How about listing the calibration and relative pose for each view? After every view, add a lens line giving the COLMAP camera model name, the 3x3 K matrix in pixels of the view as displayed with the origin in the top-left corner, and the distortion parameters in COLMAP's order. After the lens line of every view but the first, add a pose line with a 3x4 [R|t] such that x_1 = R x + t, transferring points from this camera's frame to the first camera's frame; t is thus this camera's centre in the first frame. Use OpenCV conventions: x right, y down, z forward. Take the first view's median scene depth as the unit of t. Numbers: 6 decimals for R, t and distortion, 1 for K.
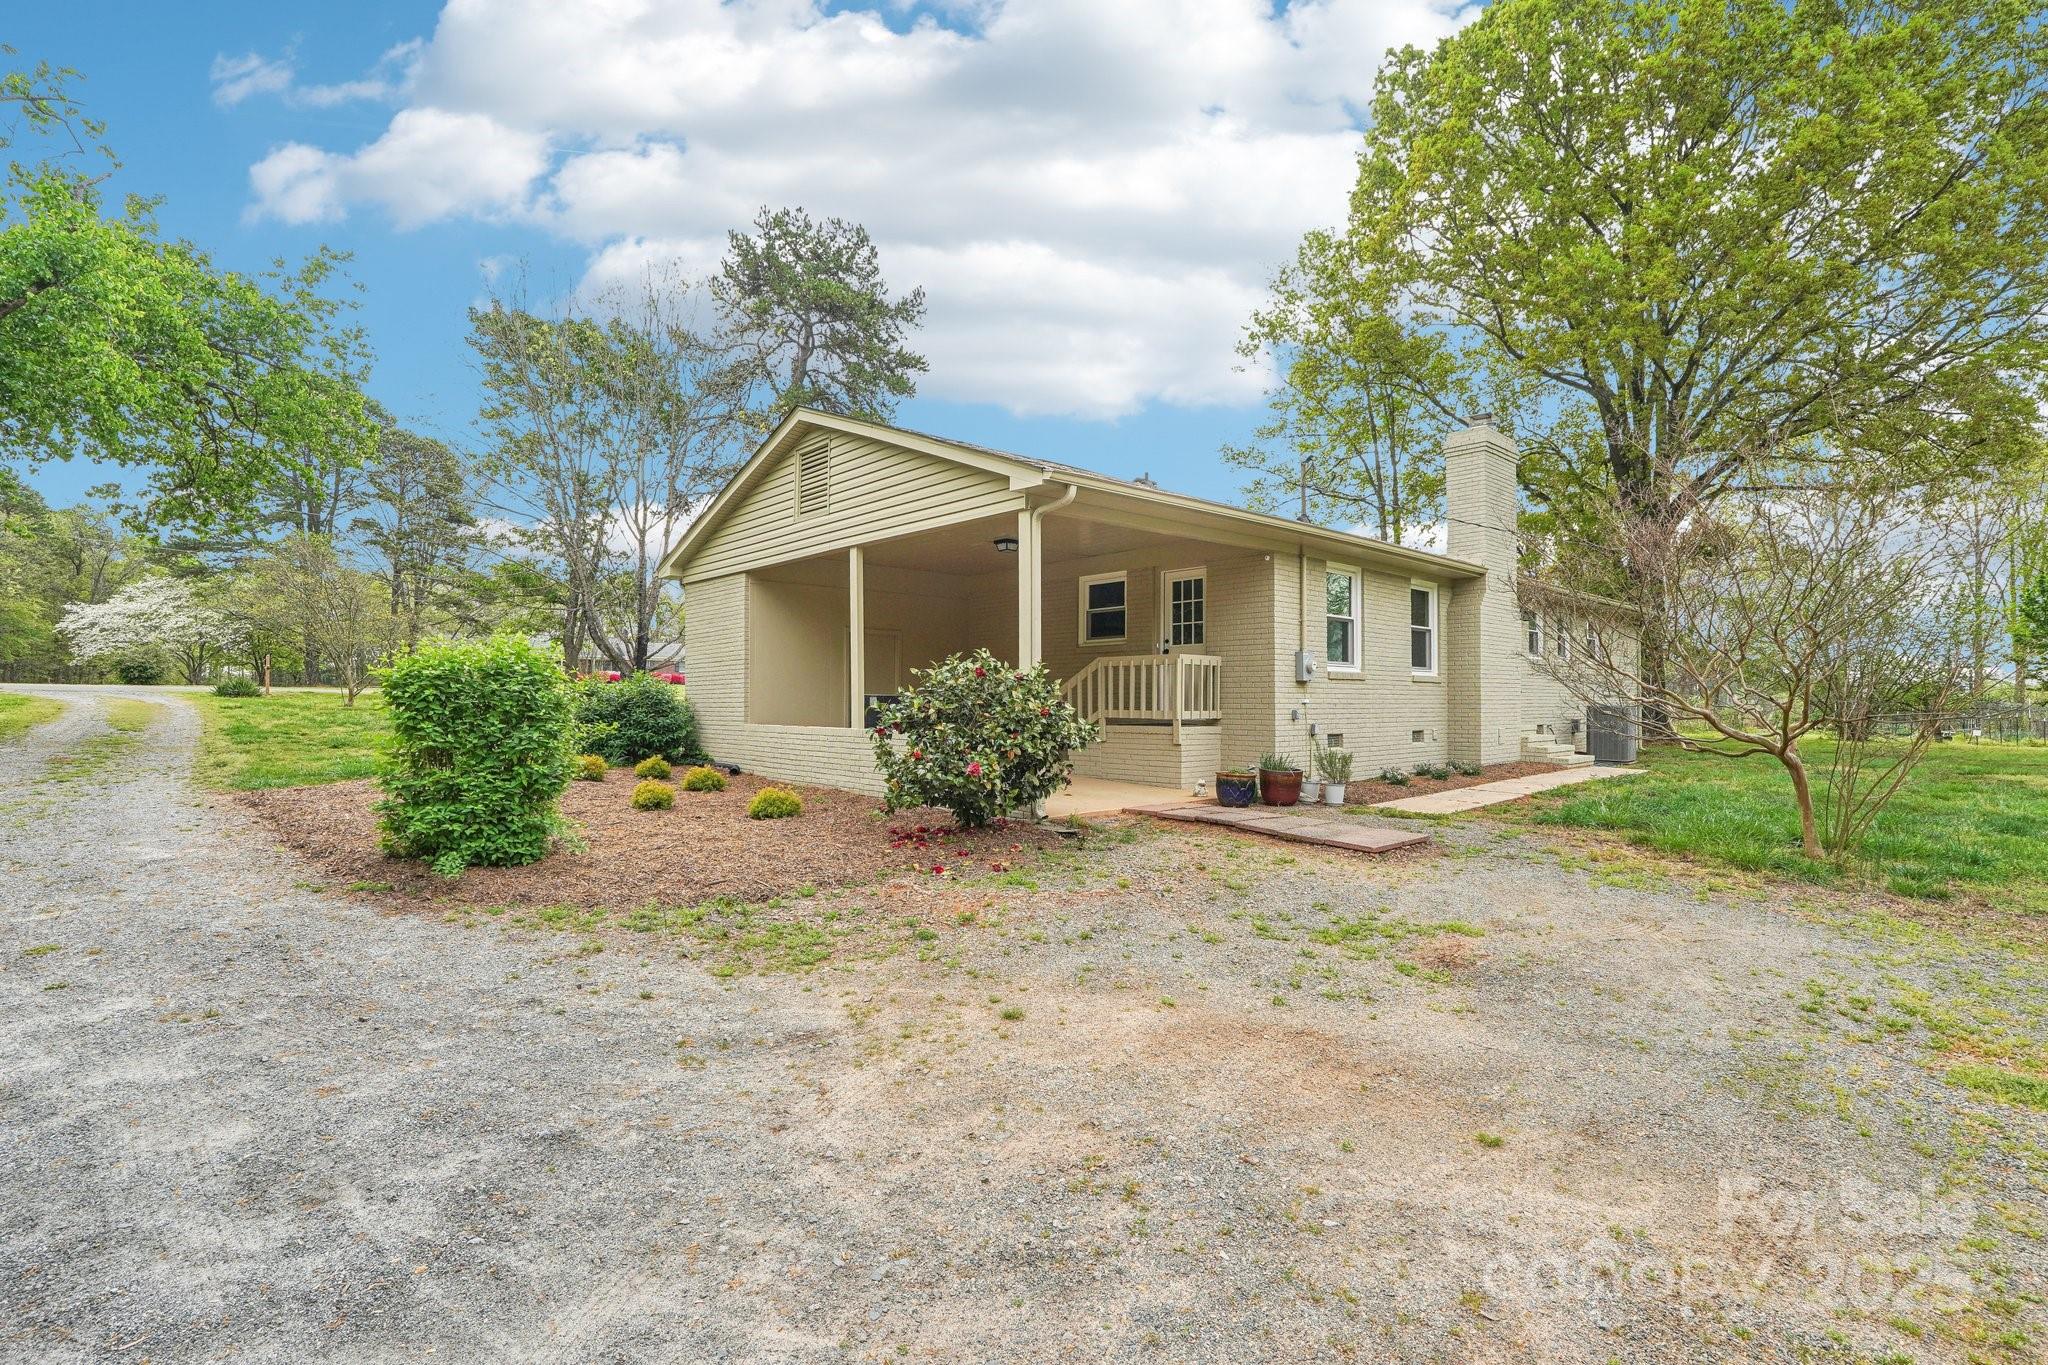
lens RADIAL K [[922.0, 0, 1024.0], [0, 922.0, 682.5], [0, 0, 1]] dist [-0.001775, 0.000028]
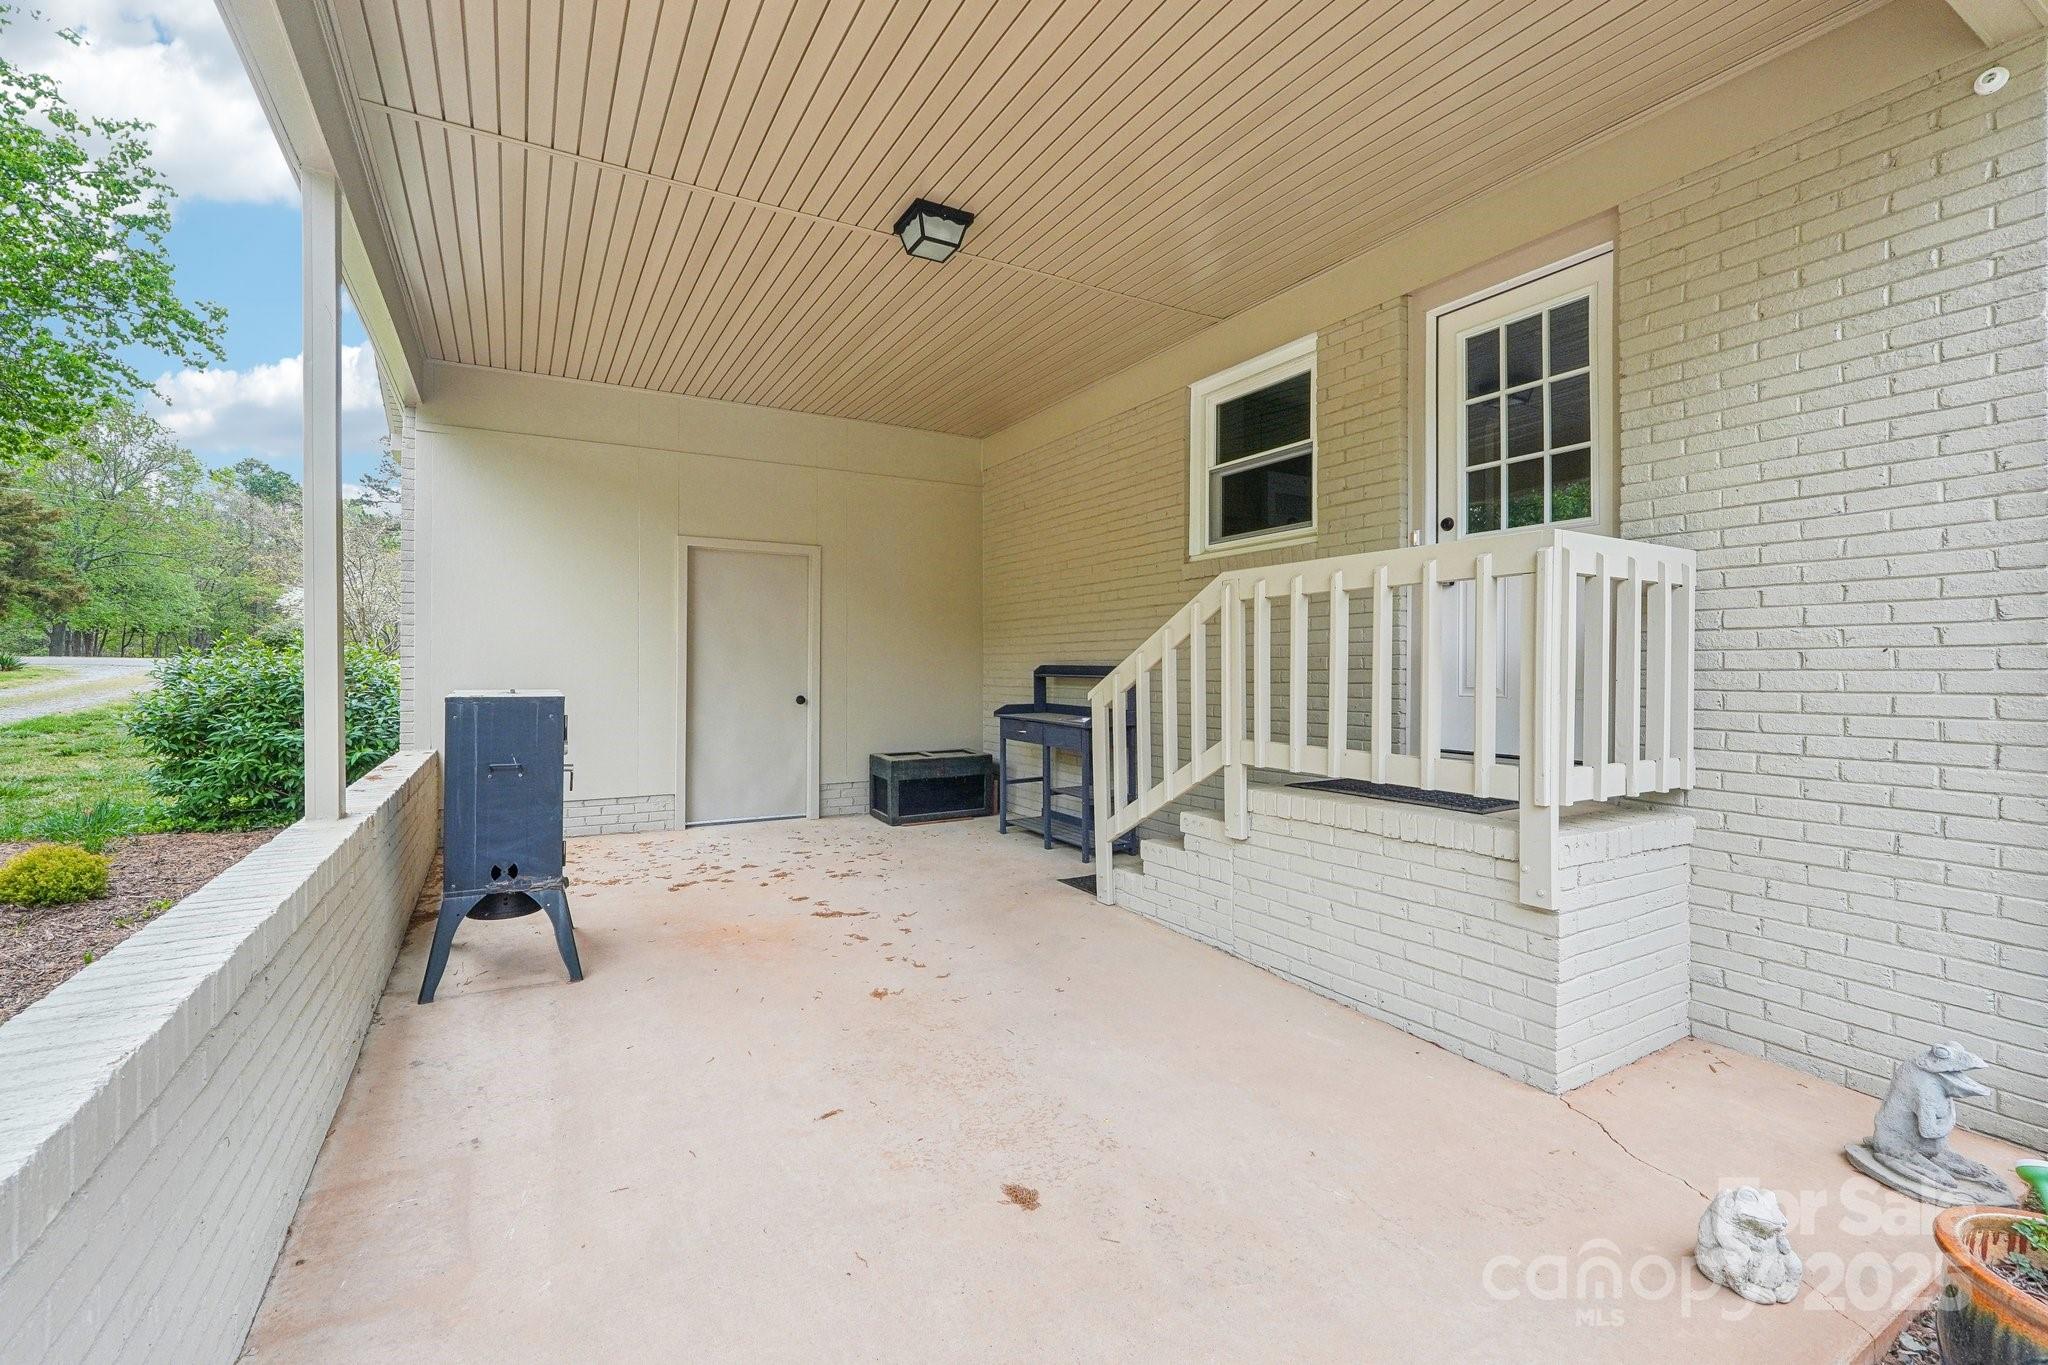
lens RADIAL K [[878.3, 0, 1022.4], [0, 878.3, 663.4], [0, 0, 1]] dist [-0.000557, 0.000083]
pose [[0.978615, 0.000272, -0.205701, 0.065571], [0.002214, 0.999927, 0.011858, 0.000268], [0.205690, -0.012060, 0.978543, 0.603502]]
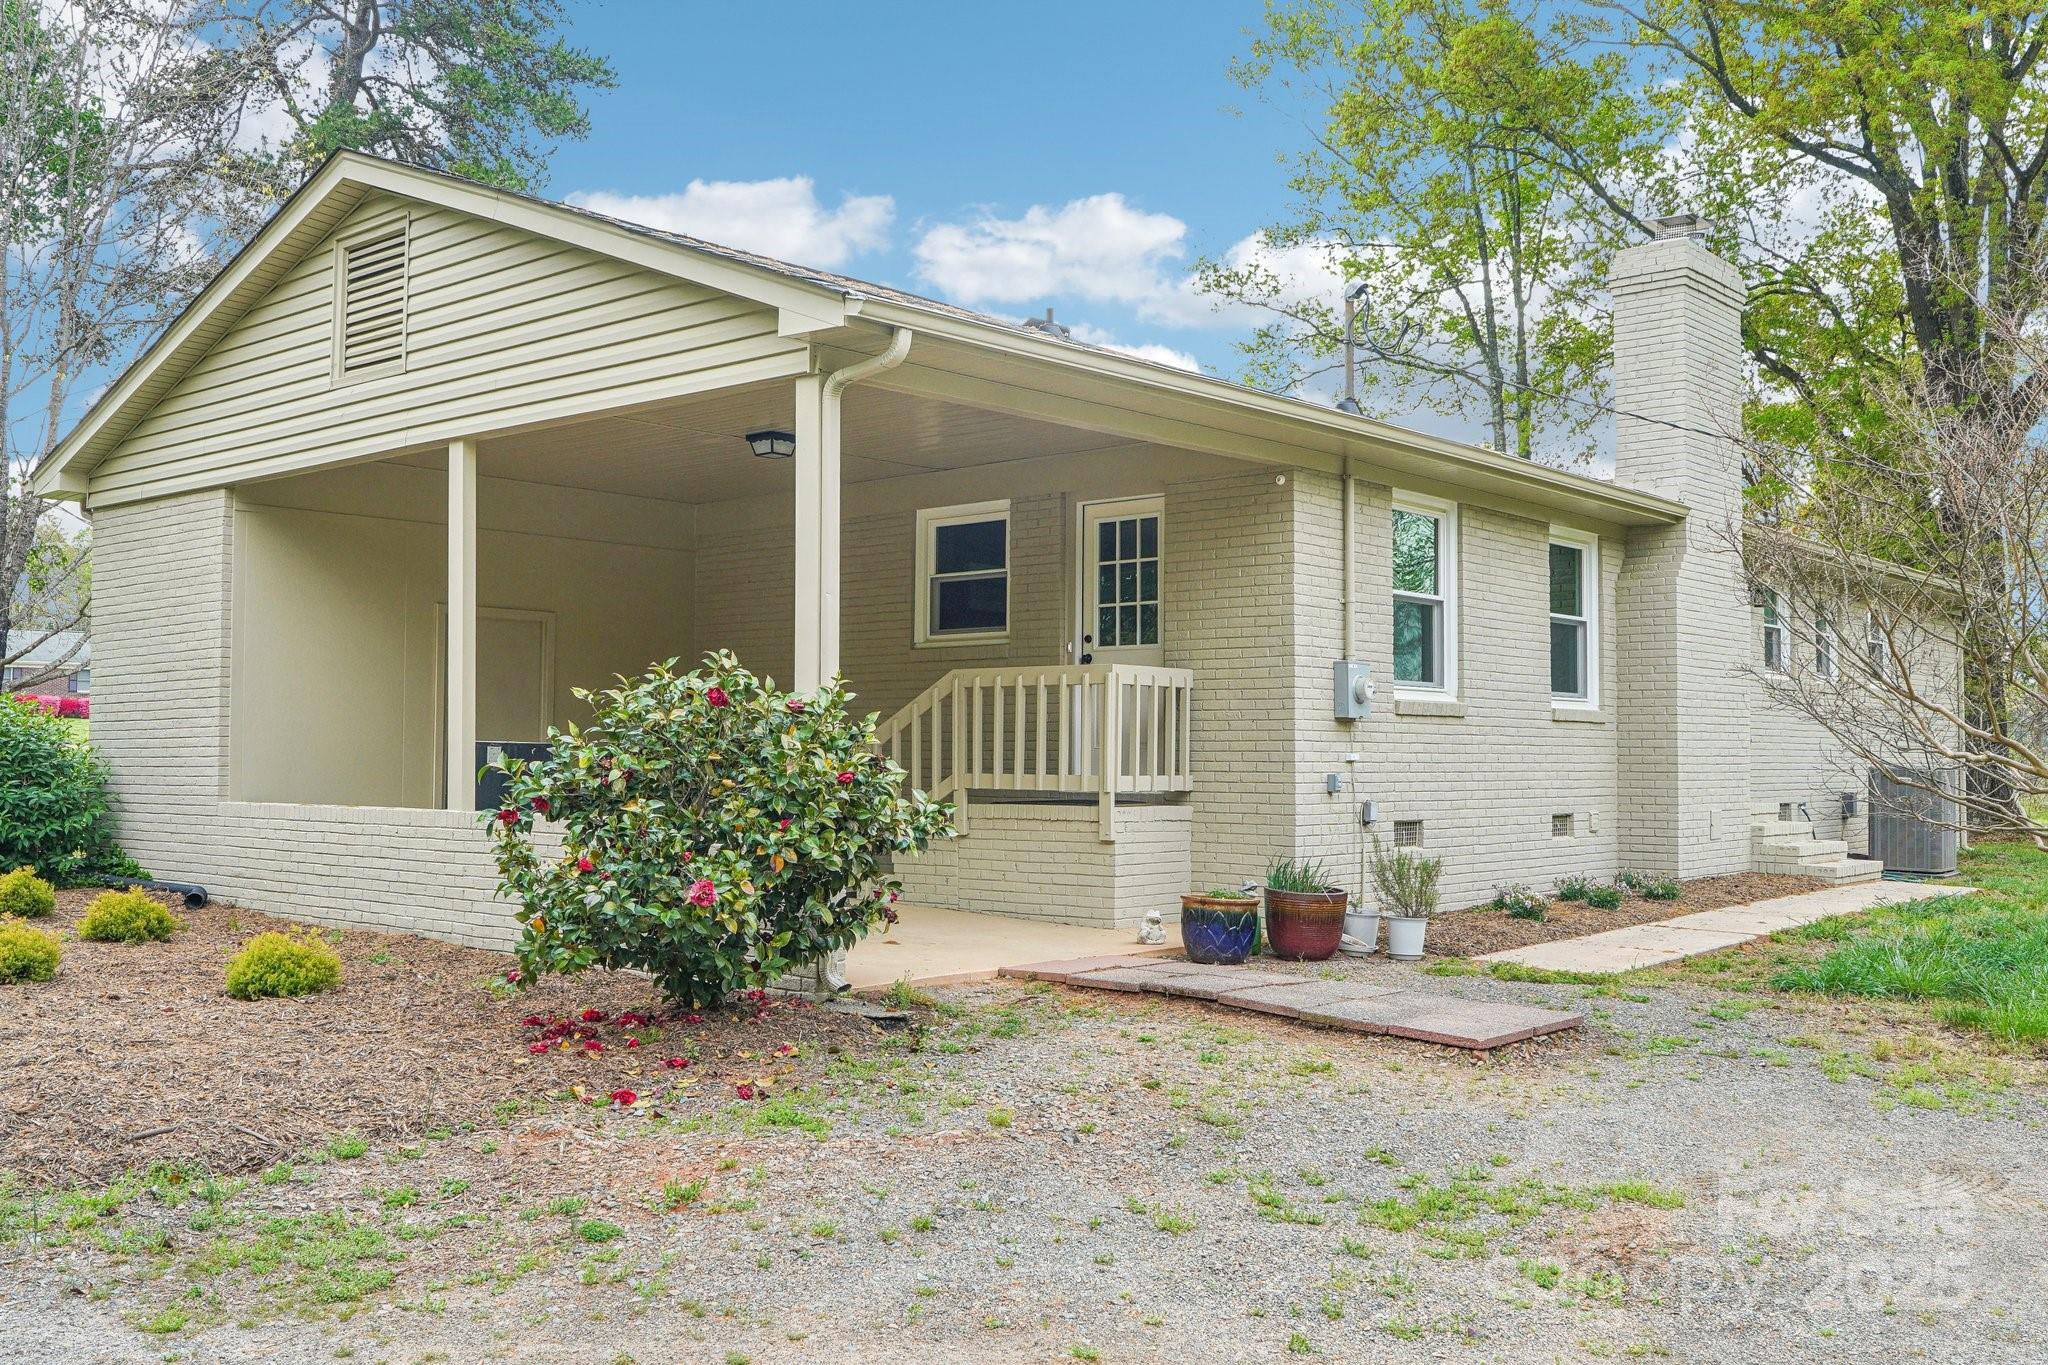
lens RADIAL K [[1856.6, 0, 1025.9], [0, 1856.6, 741.0], [0, 0, 1]] dist [0.017869, 0.017301]
pose [[0.992680, 0.004134, 0.120706, -0.002512], [-0.005649, 0.999909, 0.012216, -0.000672], [-0.120645, -0.012809, 0.992613, -0.015107]]
